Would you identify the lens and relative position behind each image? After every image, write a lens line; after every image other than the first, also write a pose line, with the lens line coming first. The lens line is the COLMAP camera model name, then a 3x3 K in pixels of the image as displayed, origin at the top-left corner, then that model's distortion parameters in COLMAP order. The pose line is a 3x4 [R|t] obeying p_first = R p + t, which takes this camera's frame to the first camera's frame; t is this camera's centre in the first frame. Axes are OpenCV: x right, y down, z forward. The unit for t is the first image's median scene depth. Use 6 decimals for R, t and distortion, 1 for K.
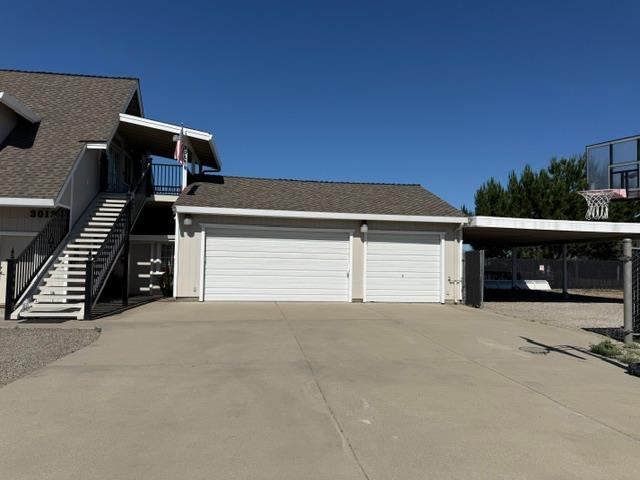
lens RADIAL K [[450.4, 0, 320.3], [0, 450.4, 252.1], [0, 0, 1]] dist [-0.003609, -0.000550]
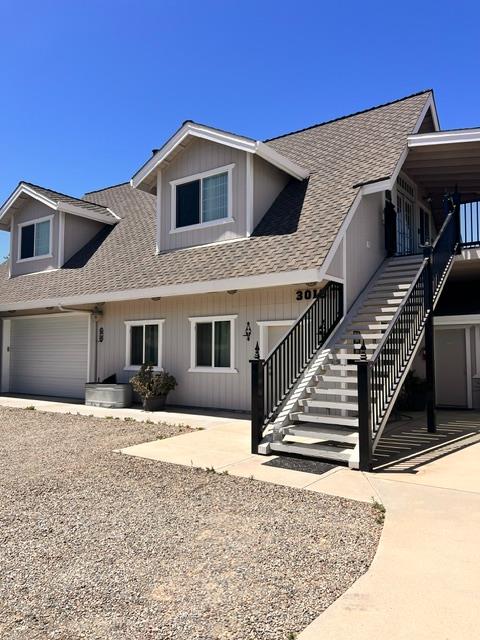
lens RADIAL K [[482.3, 0, 240.0], [0, 482.3, 320.0], [0, 0, 1]] dist [0.101890, -0.193843]
pose [[0.712366, -0.065822, -0.698715, -0.149987], [0.034108, 0.997663, -0.059211, -0.001082], [0.700979, 0.018348, 0.712946, 0.350813]]
